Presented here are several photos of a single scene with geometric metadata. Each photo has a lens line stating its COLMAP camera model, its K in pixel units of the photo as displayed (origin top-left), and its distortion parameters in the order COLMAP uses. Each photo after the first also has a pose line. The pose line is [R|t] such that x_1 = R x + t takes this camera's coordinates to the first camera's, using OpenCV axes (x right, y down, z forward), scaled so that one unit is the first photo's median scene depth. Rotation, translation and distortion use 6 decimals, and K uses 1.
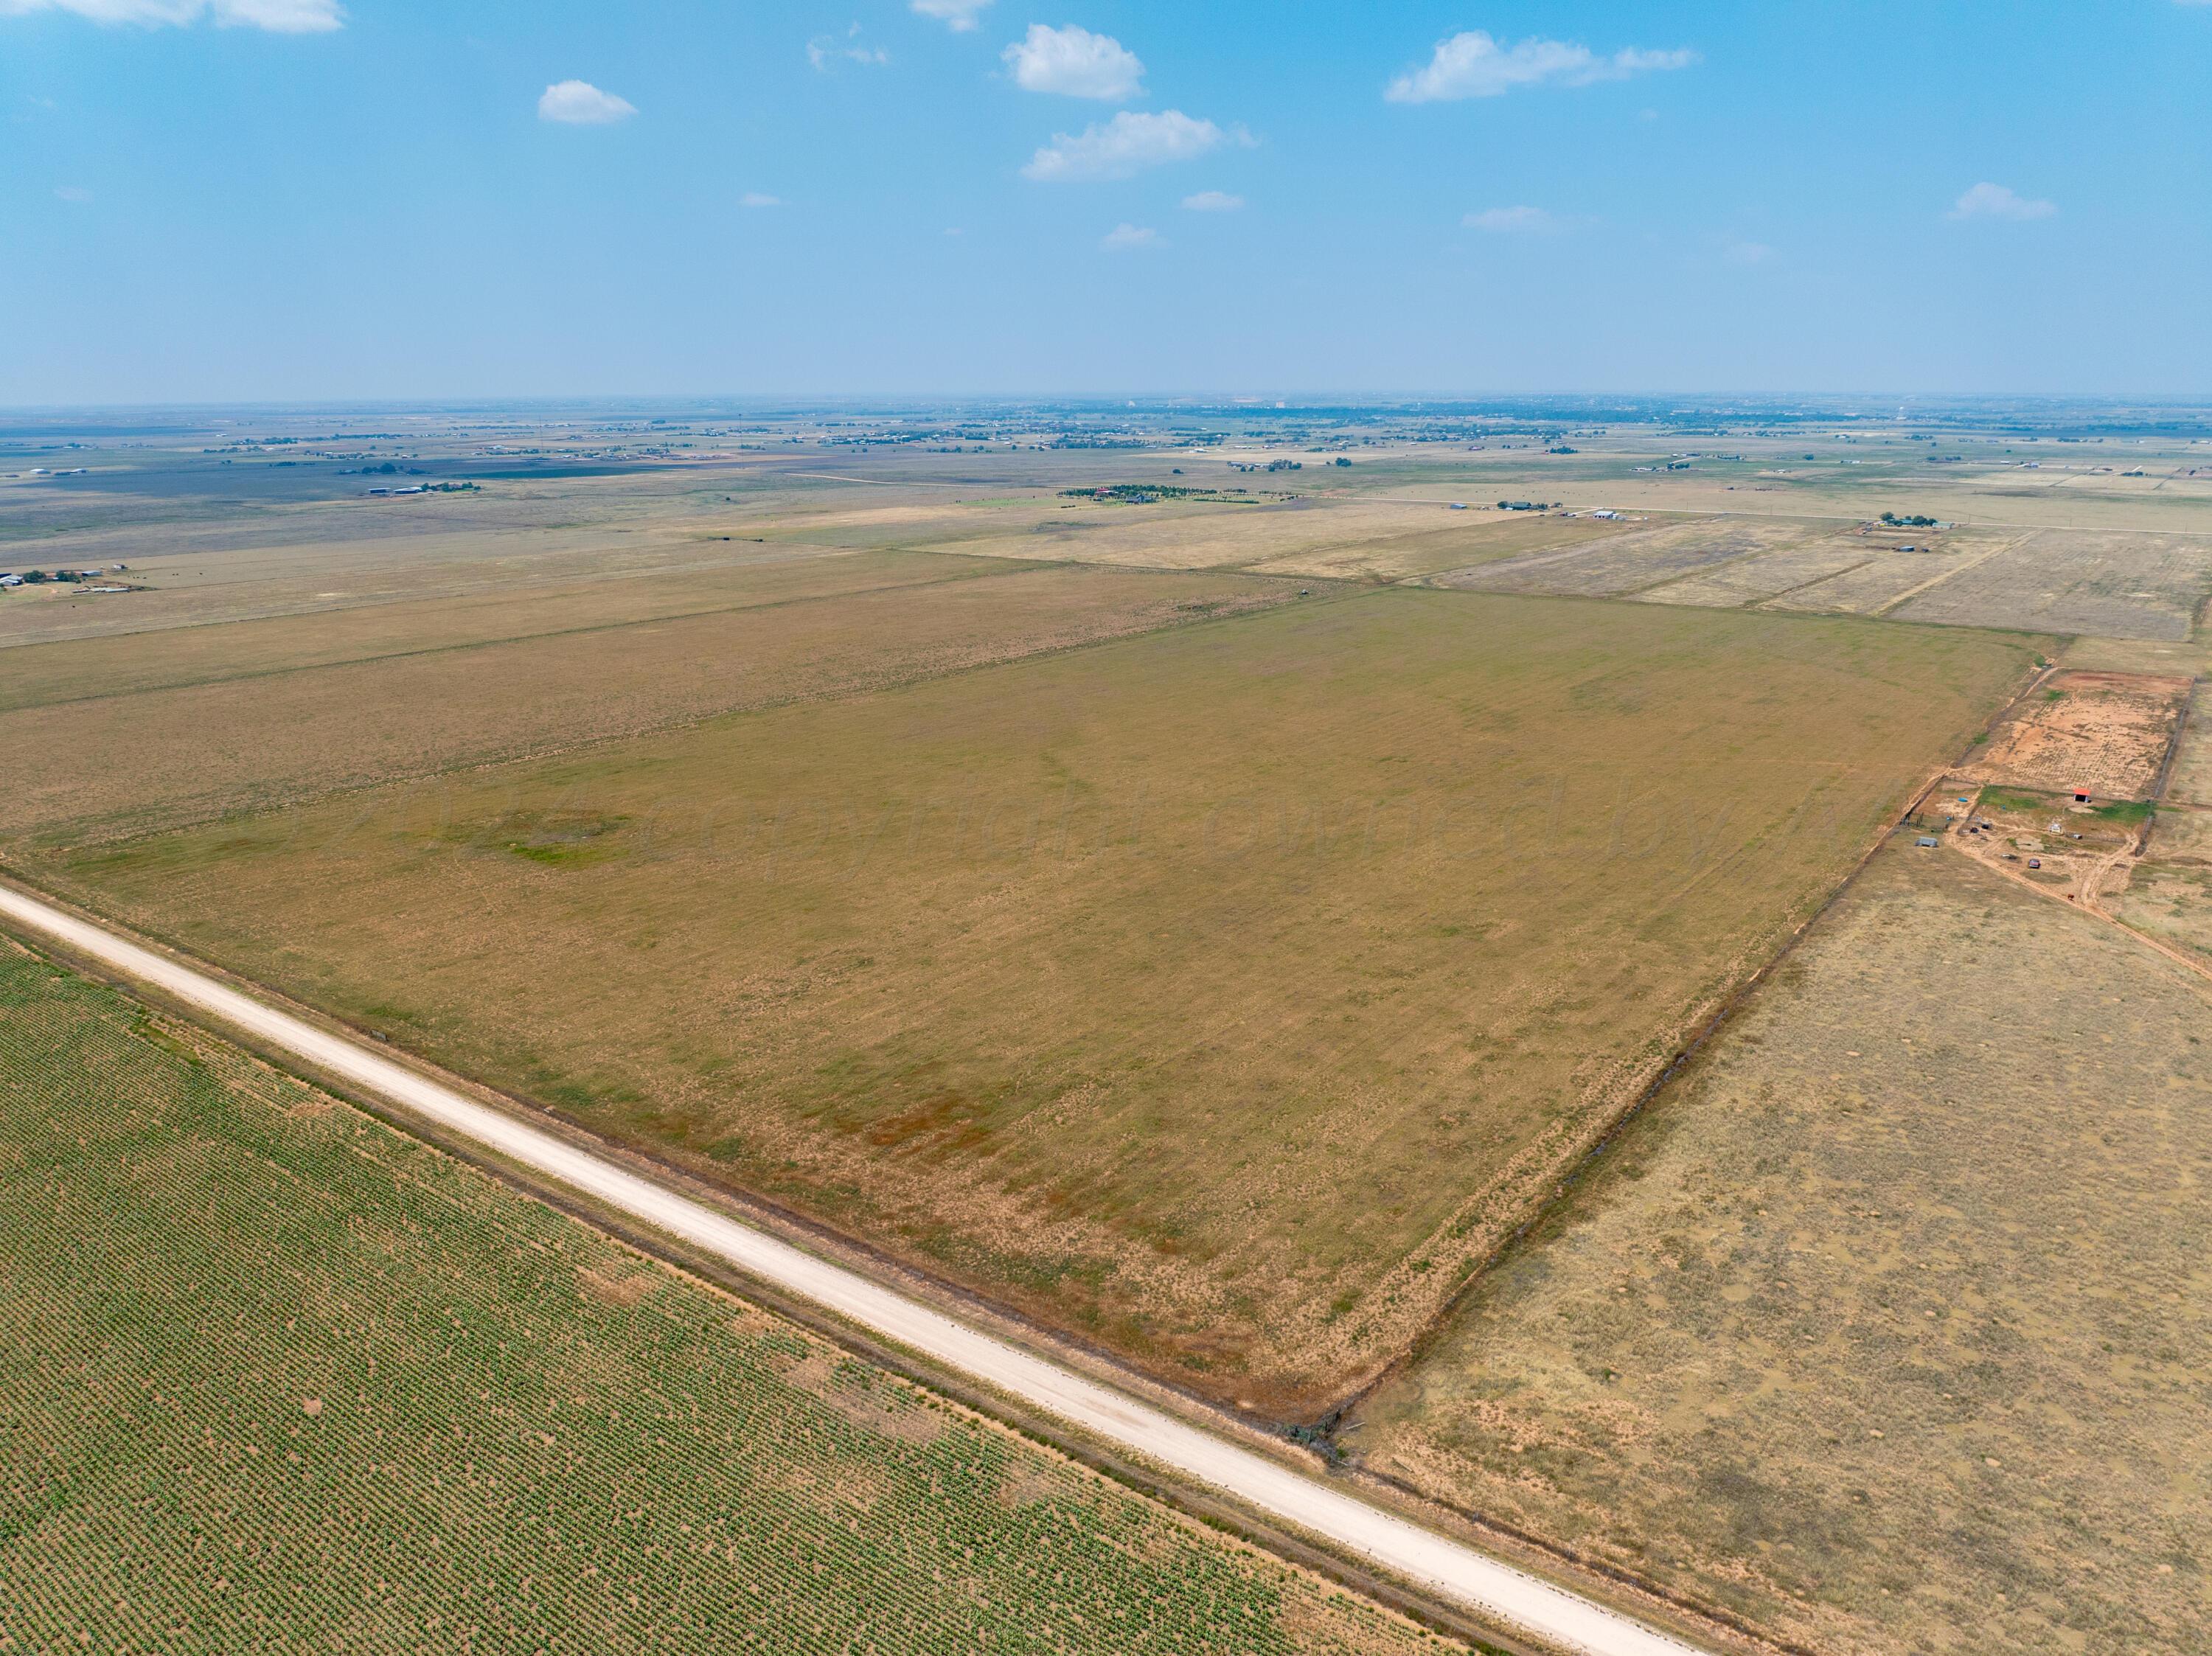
lens RADIAL K [[1540.1, 0, 1113.8], [0, 1540.1, 829.4], [0, 0, 1]] dist [-0.035805, -0.003478]
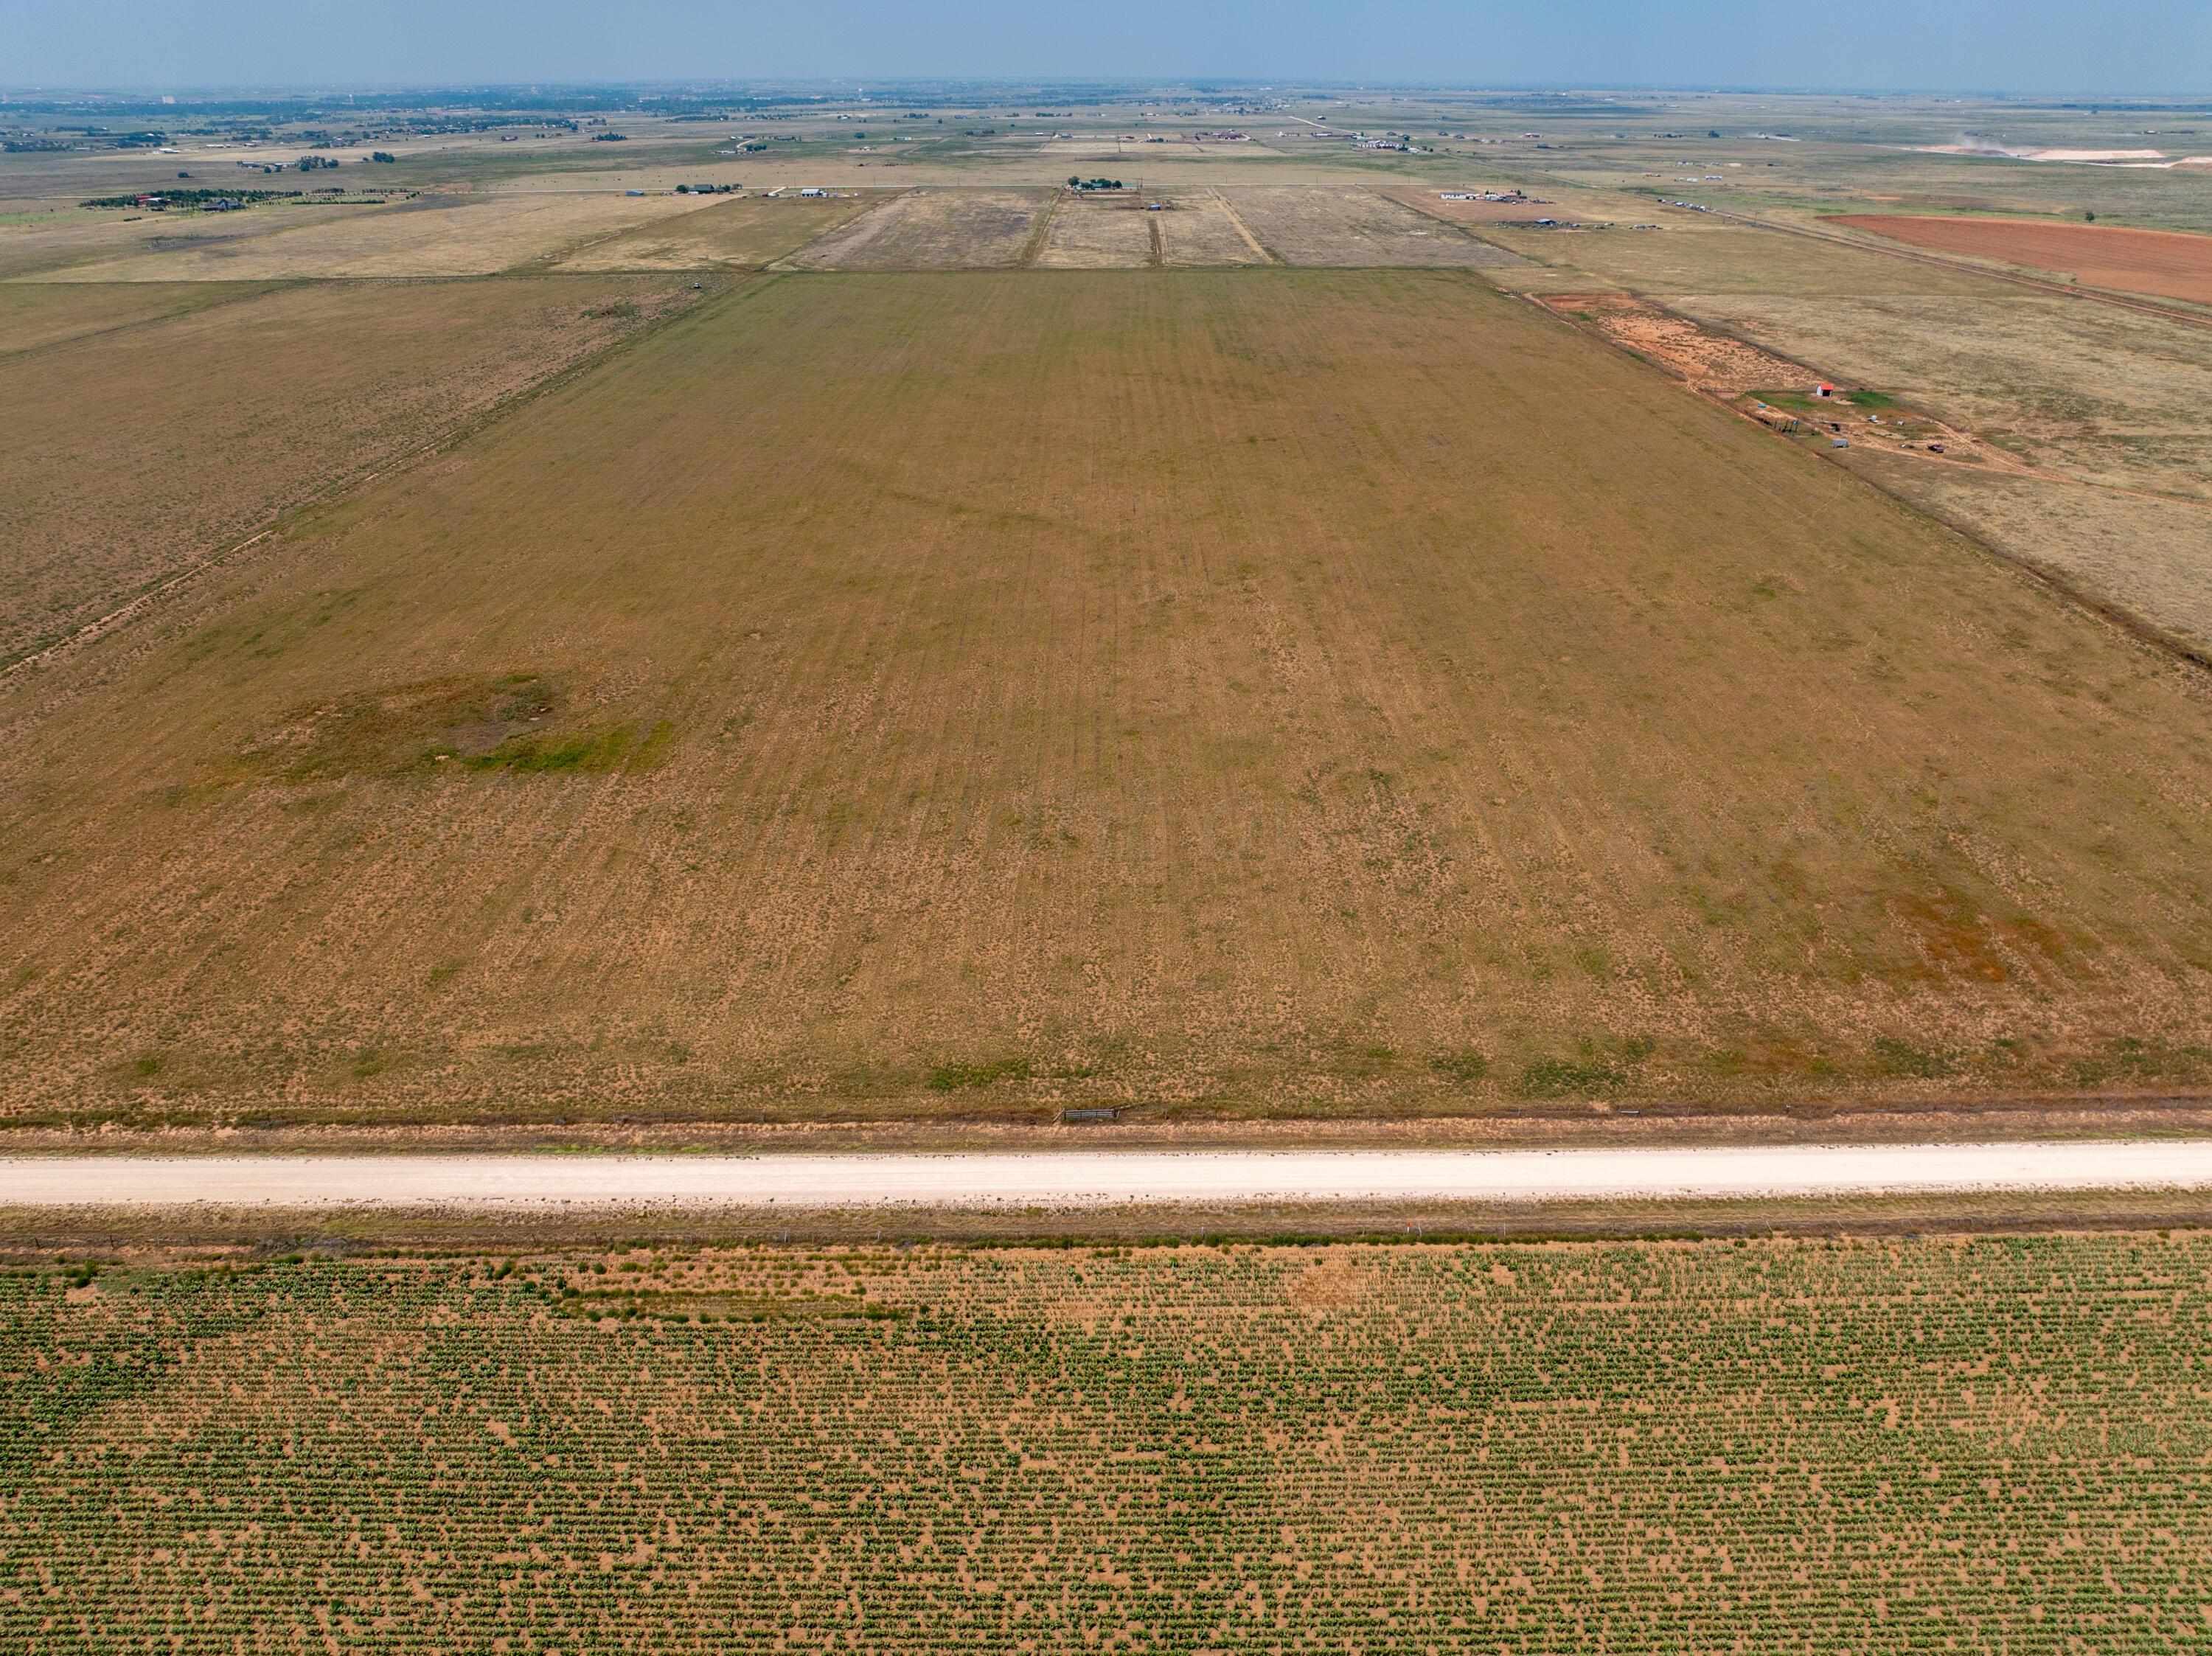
lens RADIAL K [[1546.9, 0, 1117.9], [0, 1546.9, 815.1], [0, 0, 1]] dist [-0.027457, -0.024071]
pose [[0.803387, -0.253983, 0.538574, -0.678825], [0.159734, 0.963244, 0.215976, -0.070503], [-0.573632, -0.087484, 0.814428, 0.532019]]
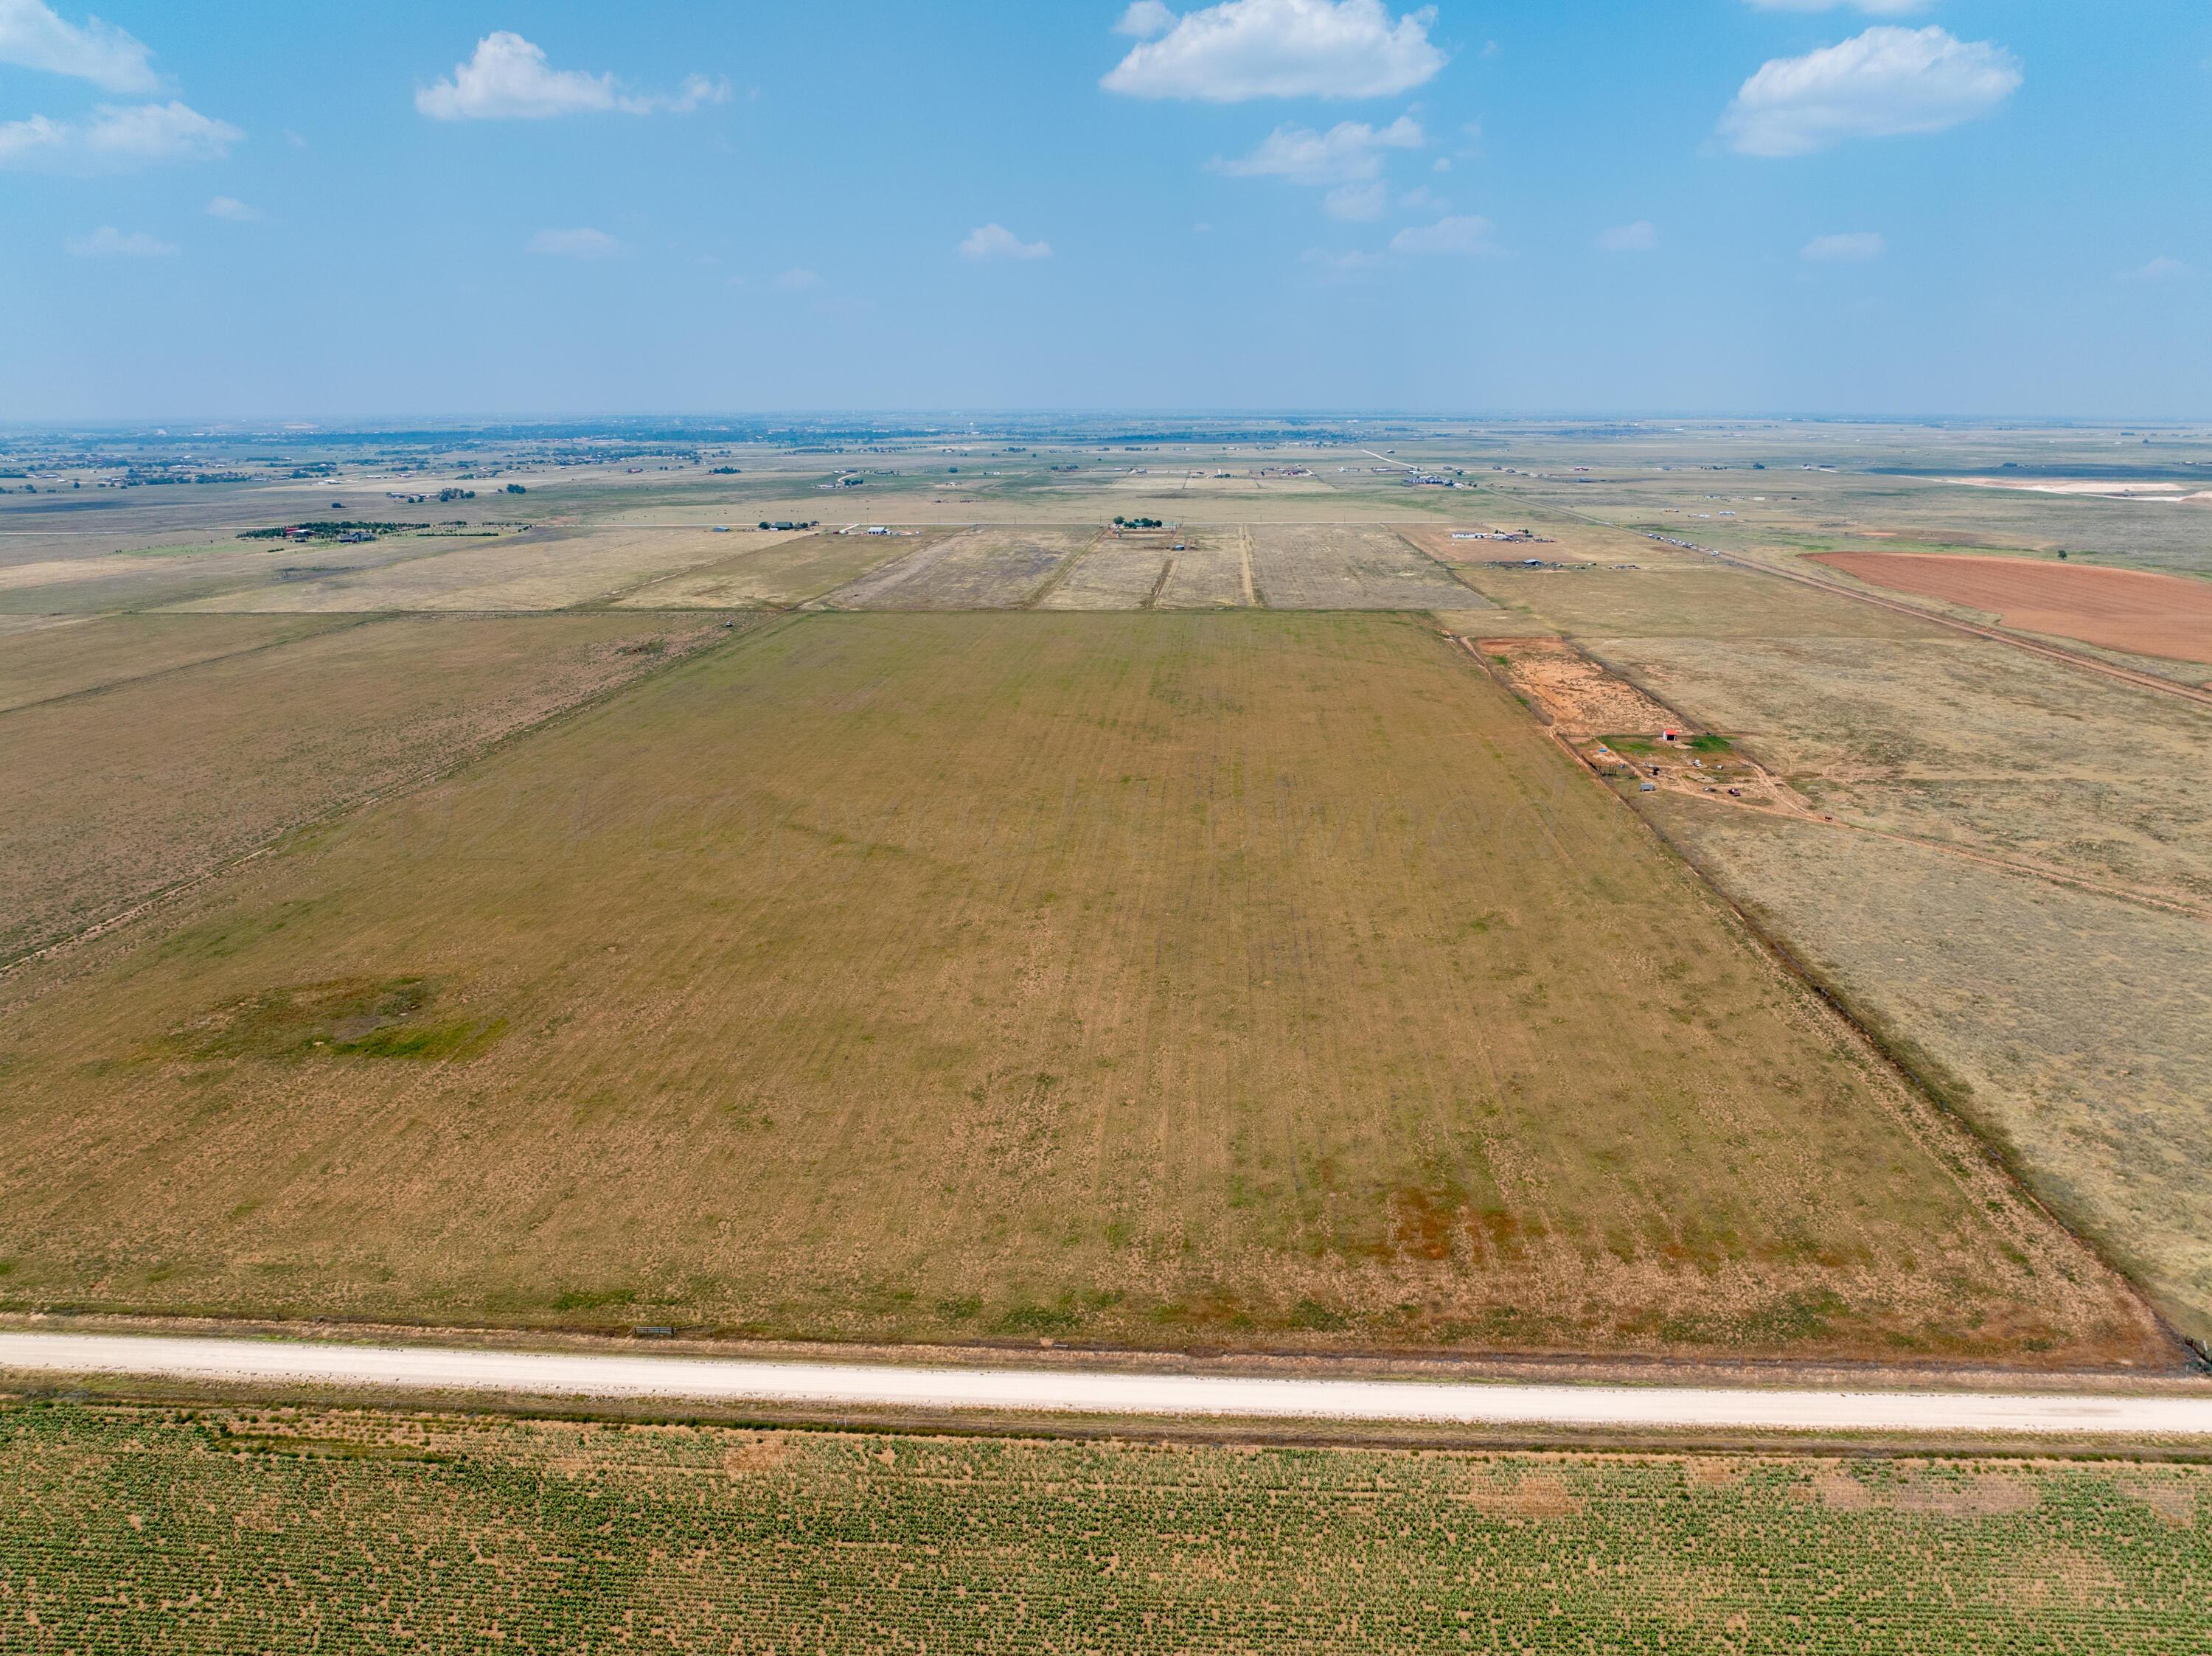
lens RADIAL K [[1540.1, 0, 1113.8], [0, 1540.1, 829.4], [0, 0, 1]] dist [-0.035805, -0.003478]
pose [[0.841353, -0.141108, 0.521742, -0.589749], [0.147802, 0.988591, 0.029027, -0.073460], [-0.519885, 0.052693, 0.852610, 0.267124]]
